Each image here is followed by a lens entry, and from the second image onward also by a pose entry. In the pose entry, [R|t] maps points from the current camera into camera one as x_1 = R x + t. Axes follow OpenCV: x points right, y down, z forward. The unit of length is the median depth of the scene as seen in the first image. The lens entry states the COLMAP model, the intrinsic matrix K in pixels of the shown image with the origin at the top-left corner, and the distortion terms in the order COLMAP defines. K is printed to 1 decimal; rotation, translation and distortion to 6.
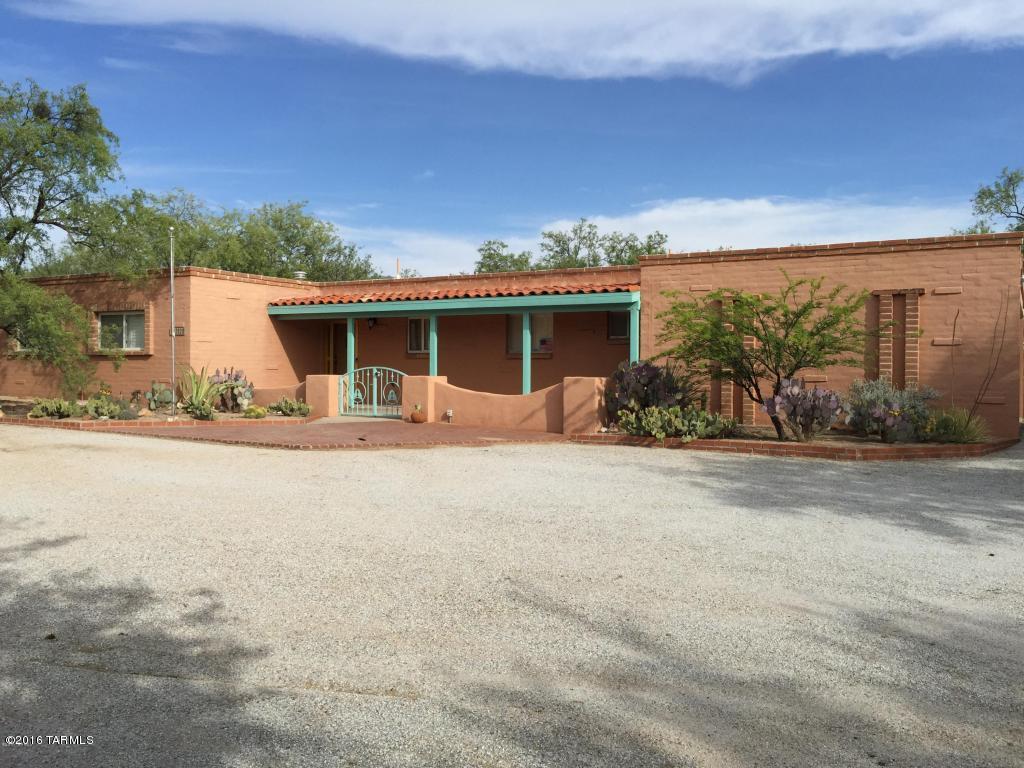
lens RADIAL K [[861.9, 0, 513.5], [0, 861.9, 382.6], [0, 0, 1]] dist [0.047328, 0.001461]
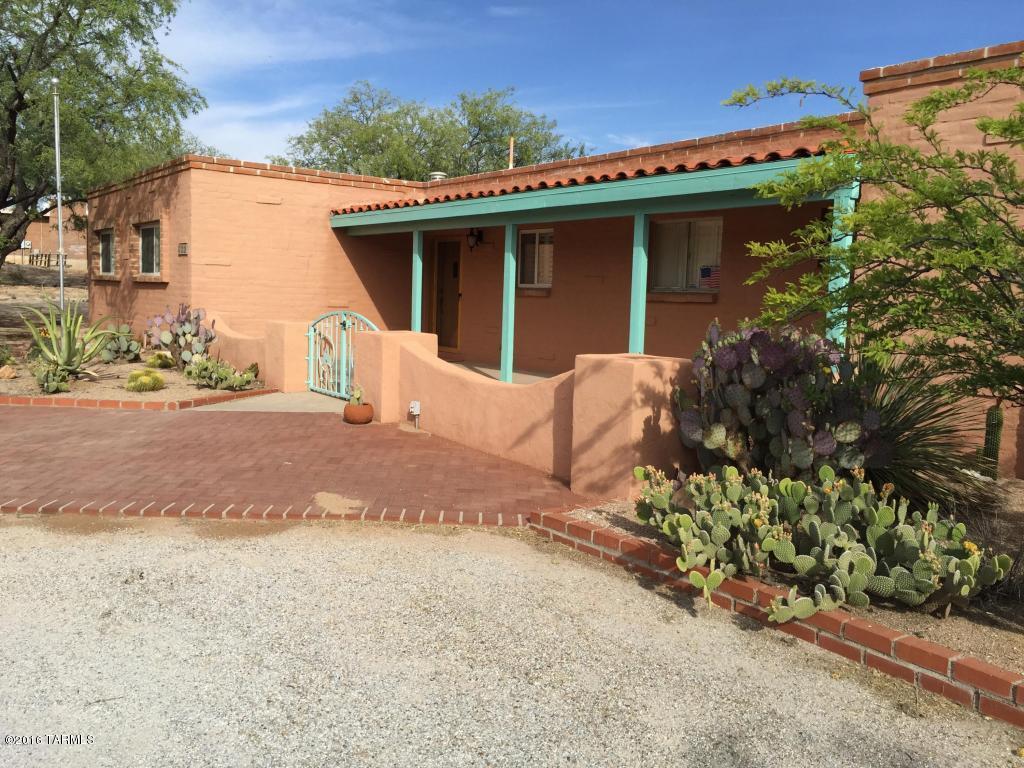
lens RADIAL K [[861.9, 0, 510.0], [0, 861.9, 381.4], [0, 0, 1]] dist [0.047328, 0.001461]
pose [[0.914294, 0.064015, -0.399962, 0.187573], [-0.032730, 0.995880, 0.084573, -0.026501], [0.403728, -0.064234, 0.912622, 0.580951]]
